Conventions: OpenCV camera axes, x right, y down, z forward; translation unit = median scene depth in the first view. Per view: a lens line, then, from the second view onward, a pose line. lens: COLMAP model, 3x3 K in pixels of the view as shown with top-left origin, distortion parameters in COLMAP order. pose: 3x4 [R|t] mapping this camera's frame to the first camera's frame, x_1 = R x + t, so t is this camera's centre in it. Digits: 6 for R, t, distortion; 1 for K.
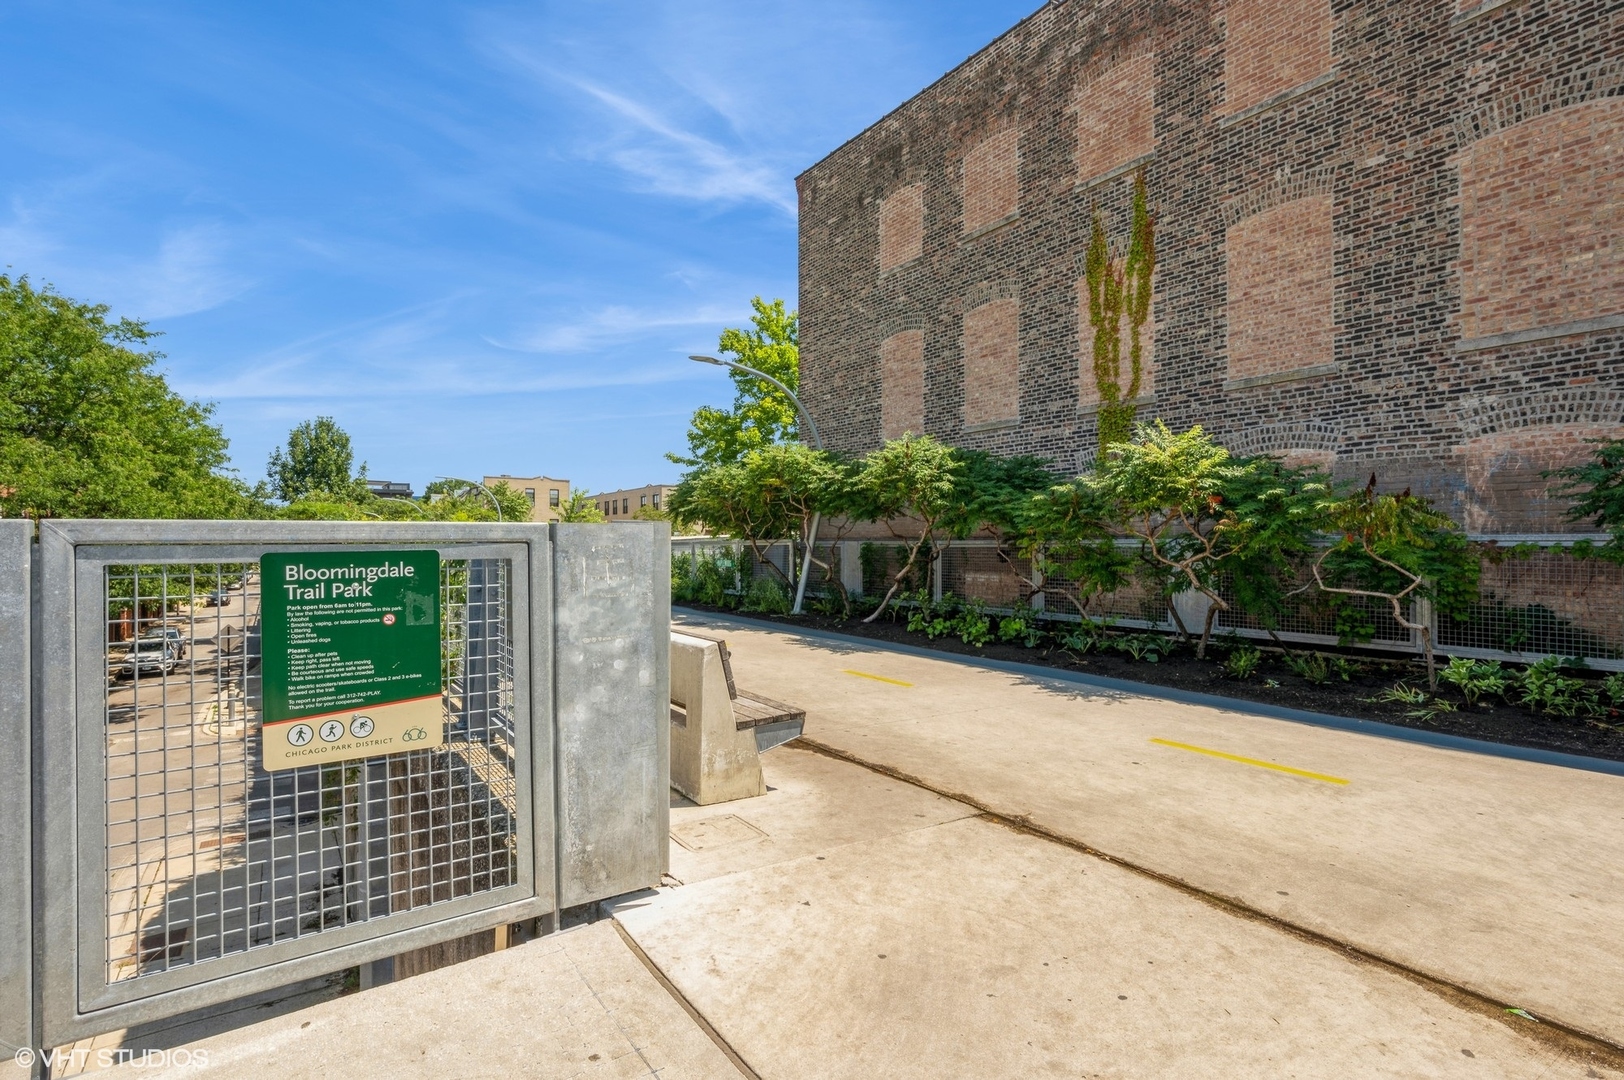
lens RADIAL K [[803.0, 0, 810.4], [0, 803.0, 532.5], [0, 0, 1]] dist [-0.001741, 0.000584]
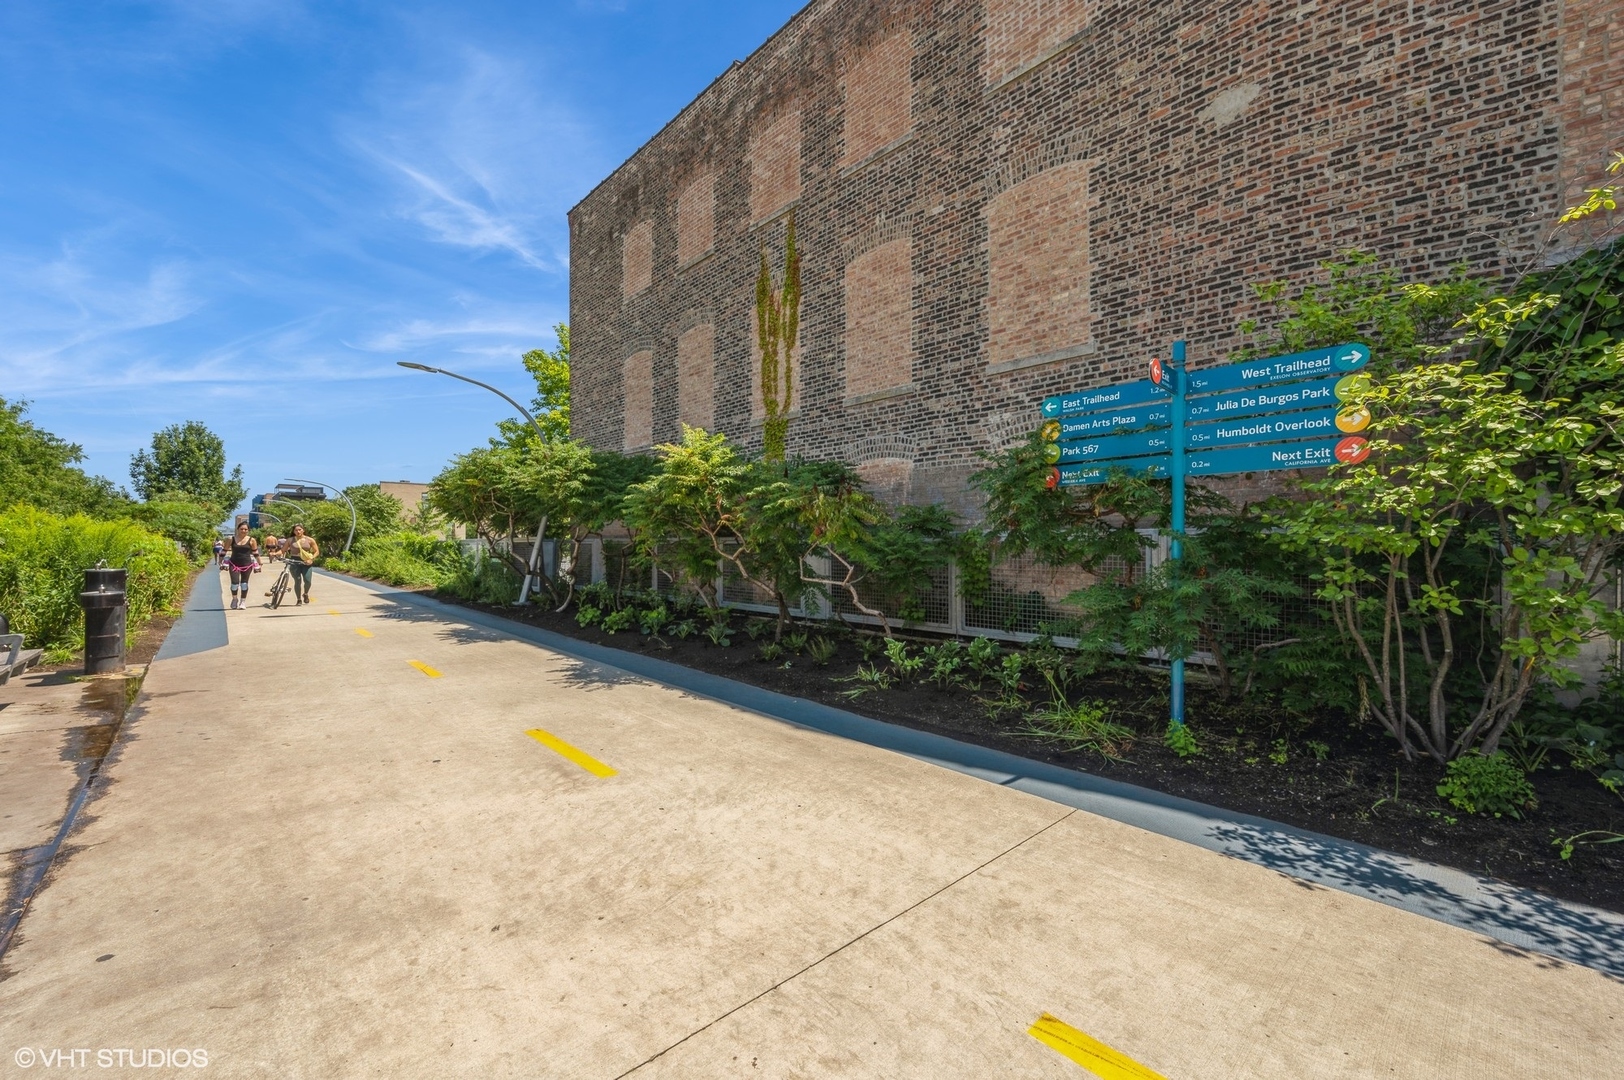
lens RADIAL K [[666.2, 0, 810.2], [0, 666.2, 533.9], [0, 0, 1]] dist [0.001647, 0.000008]
pose [[0.988582, 0.004255, 0.150624, 0.330098], [-0.004121, 0.999991, -0.001207, 0.006500], [-0.150628, 0.000572, 0.988590, 0.064711]]
